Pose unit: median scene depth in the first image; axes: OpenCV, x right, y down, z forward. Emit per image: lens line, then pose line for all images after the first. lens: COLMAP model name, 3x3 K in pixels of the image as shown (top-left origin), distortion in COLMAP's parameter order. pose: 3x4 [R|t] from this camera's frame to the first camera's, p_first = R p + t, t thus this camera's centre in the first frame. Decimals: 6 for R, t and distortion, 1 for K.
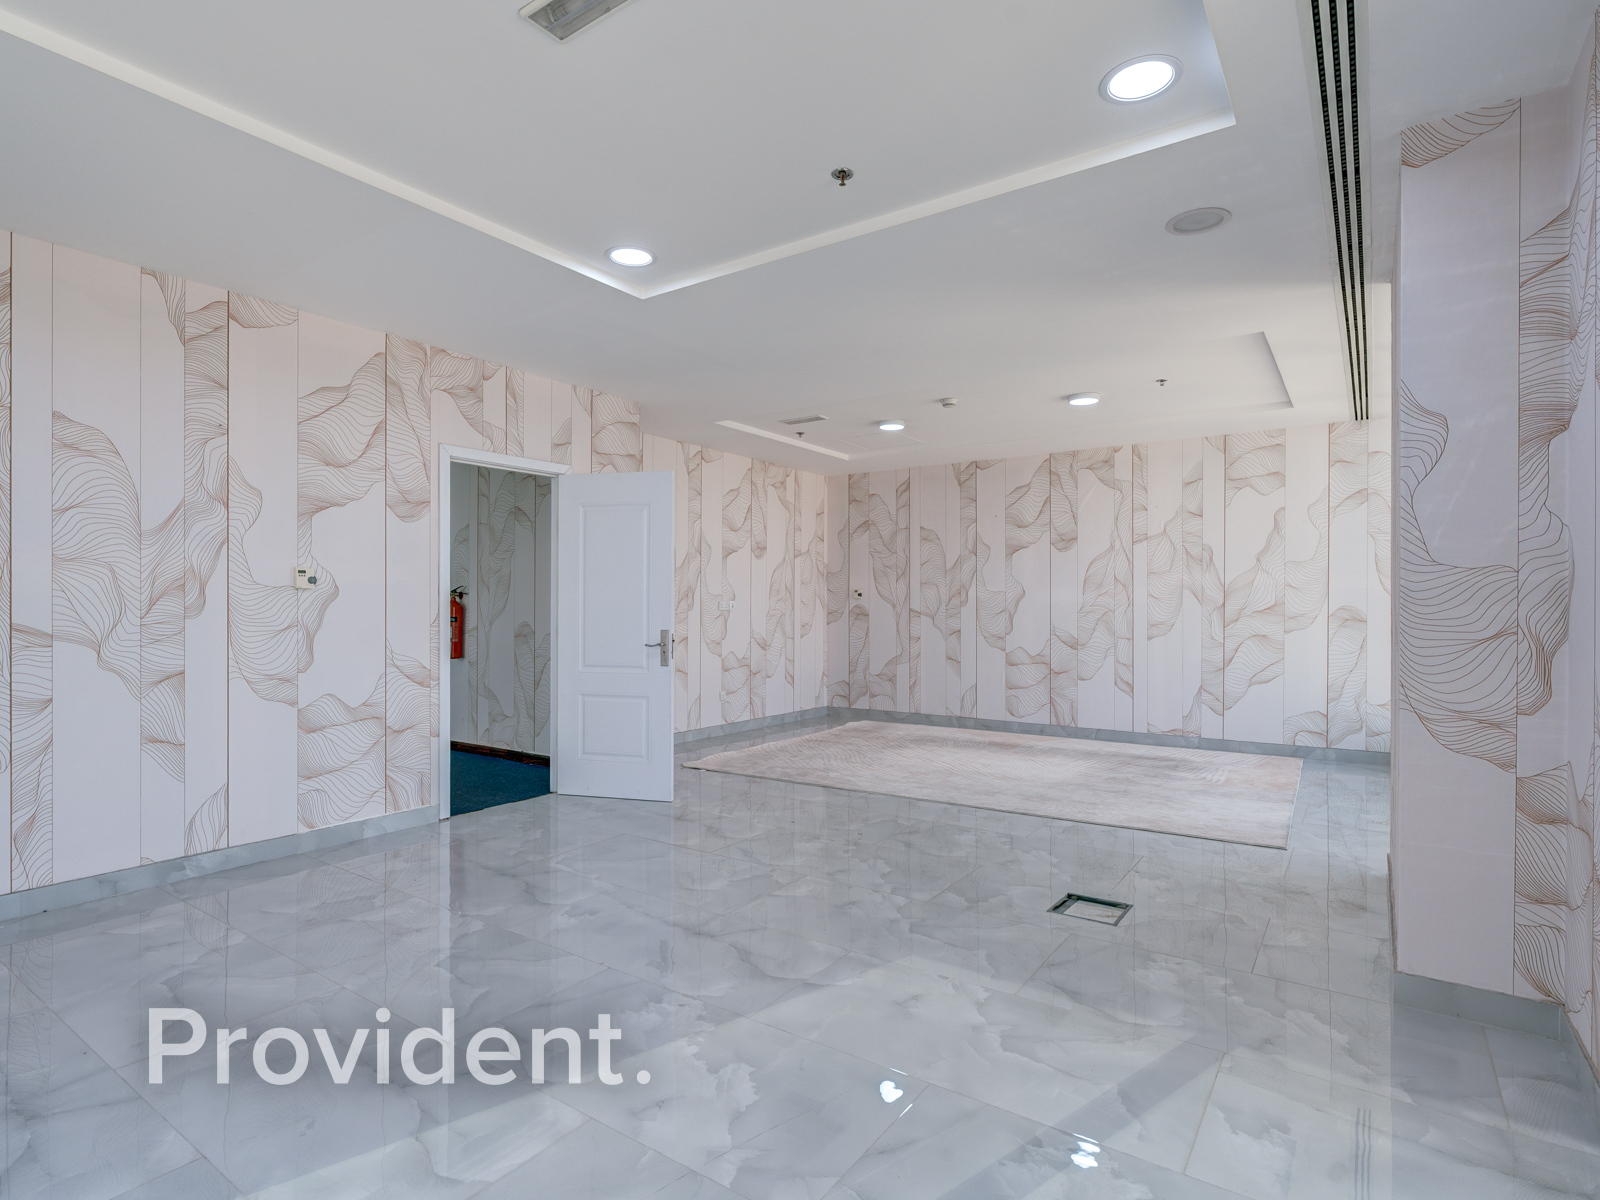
lens RADIAL K [[835.1, 0, 800.0], [0, 835.1, 600.0], [0, 0, 1]] dist [0.000595, 0.001400]
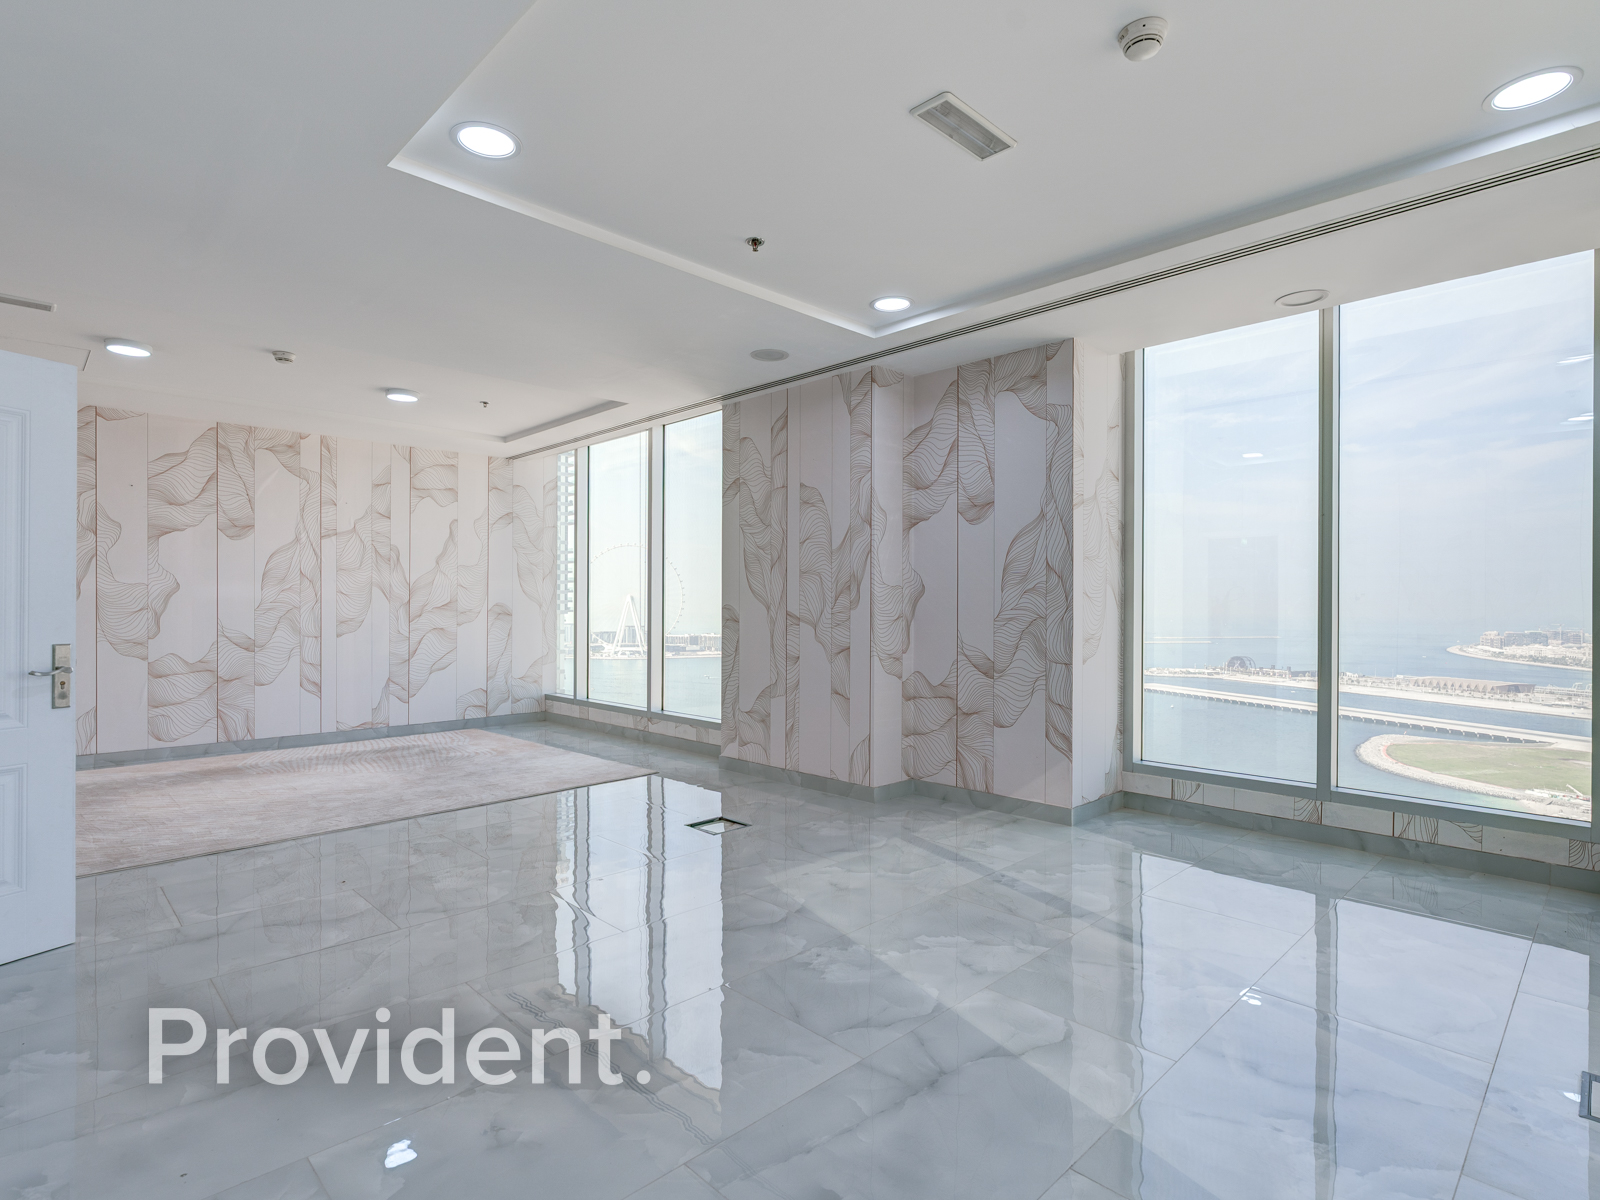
lens RADIAL K [[824.3, 0, 793.5], [0, 824.3, 593.8], [0, 0, 1]] dist [-0.004138, 0.001270]
pose [[0.188476, 0.011602, 0.982009, -0.458862], [-0.008818, 0.999910, -0.010121, 0.001970], [-0.982038, -0.006752, 0.188562, 0.301931]]
